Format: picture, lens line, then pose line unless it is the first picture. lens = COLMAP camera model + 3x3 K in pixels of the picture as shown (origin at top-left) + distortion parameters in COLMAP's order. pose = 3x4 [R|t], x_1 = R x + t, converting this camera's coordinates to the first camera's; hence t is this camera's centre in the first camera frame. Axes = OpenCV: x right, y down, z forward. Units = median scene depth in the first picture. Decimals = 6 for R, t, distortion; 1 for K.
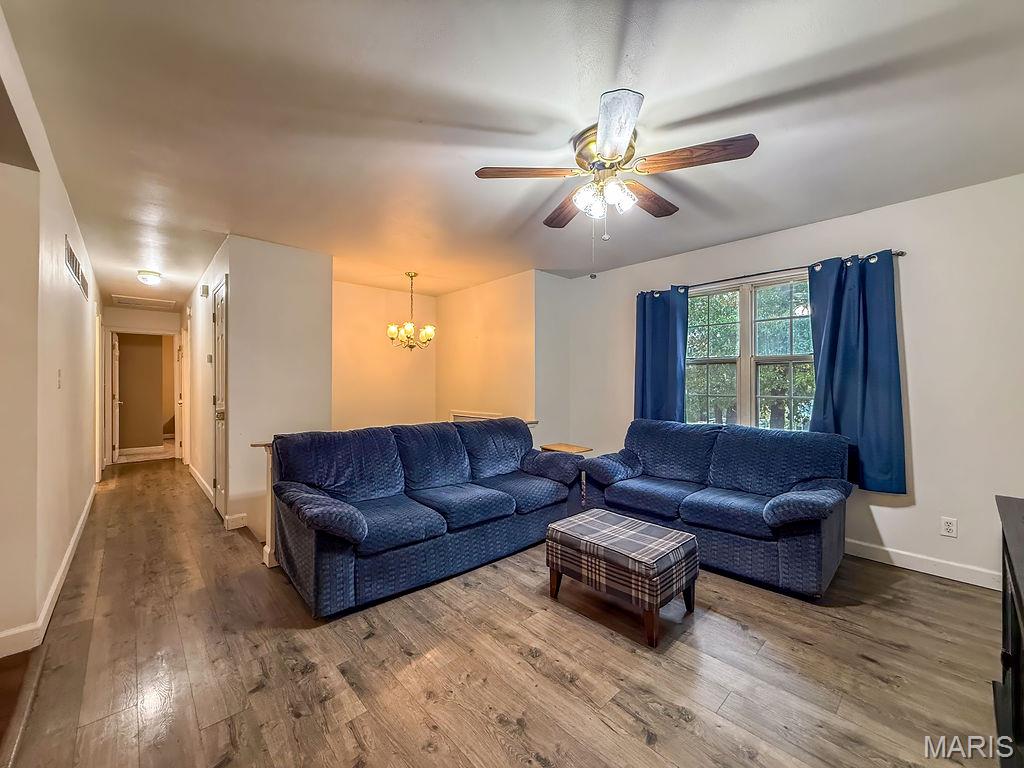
lens RADIAL K [[408.4, 0, 506.1], [0, 408.4, 386.4], [0, 0, 1]] dist [0.000387, 0.000177]
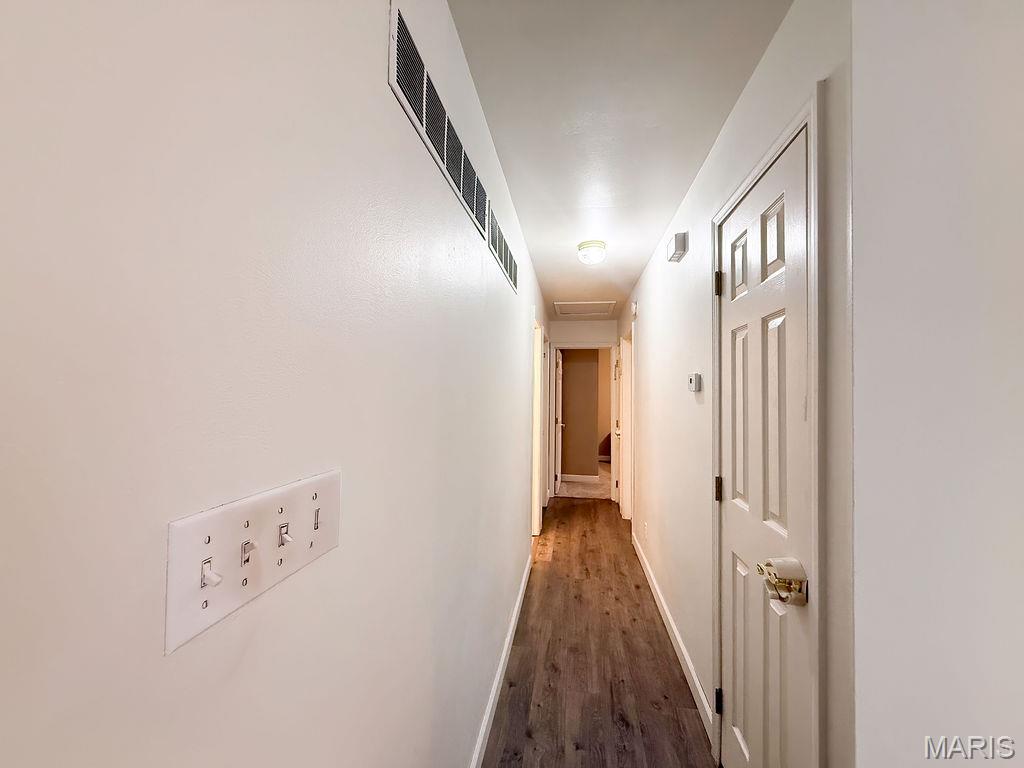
lens RADIAL K [[410.5, 0, 510.5], [0, 410.5, 381.0], [0, 0, 1]] dist [0.000666, 0.000082]
pose [[0.624431, -0.011509, -0.780995, -0.322294], [-0.012658, 0.999611, -0.024851, -0.038293], [0.780978, 0.025404, 0.624042, 0.359371]]
